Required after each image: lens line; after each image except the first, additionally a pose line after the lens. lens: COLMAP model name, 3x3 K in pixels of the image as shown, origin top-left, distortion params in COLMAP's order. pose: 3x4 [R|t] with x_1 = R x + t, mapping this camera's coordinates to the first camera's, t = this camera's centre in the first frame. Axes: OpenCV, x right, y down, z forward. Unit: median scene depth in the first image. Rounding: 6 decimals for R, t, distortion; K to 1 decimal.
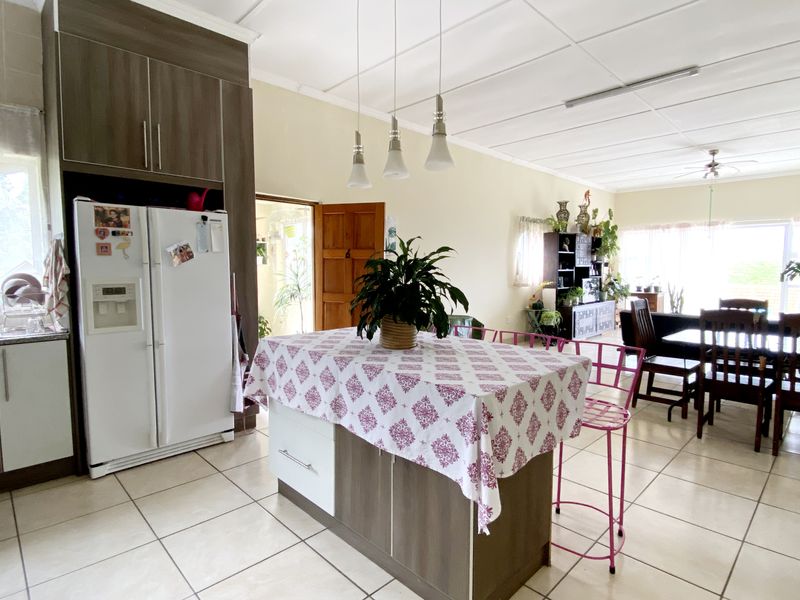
lens RADIAL K [[433.0, 0, 400.4], [0, 433.0, 298.2], [0, 0, 1]] dist [-0.000076, -0.001047]
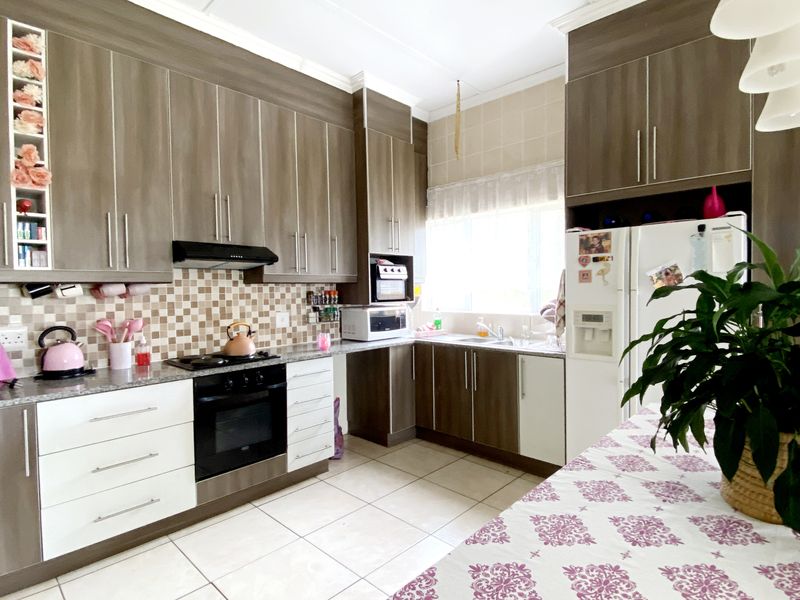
lens RADIAL K [[433.0, 0, 400.3], [0, 433.0, 300.9], [0, 0, 1]] dist [-0.000076, -0.001047]
pose [[0.042242, 0.024569, -0.998805, 0.302142], [-0.061736, 0.997851, 0.021935, -0.050193], [0.997198, 0.060736, 0.043668, 0.516072]]
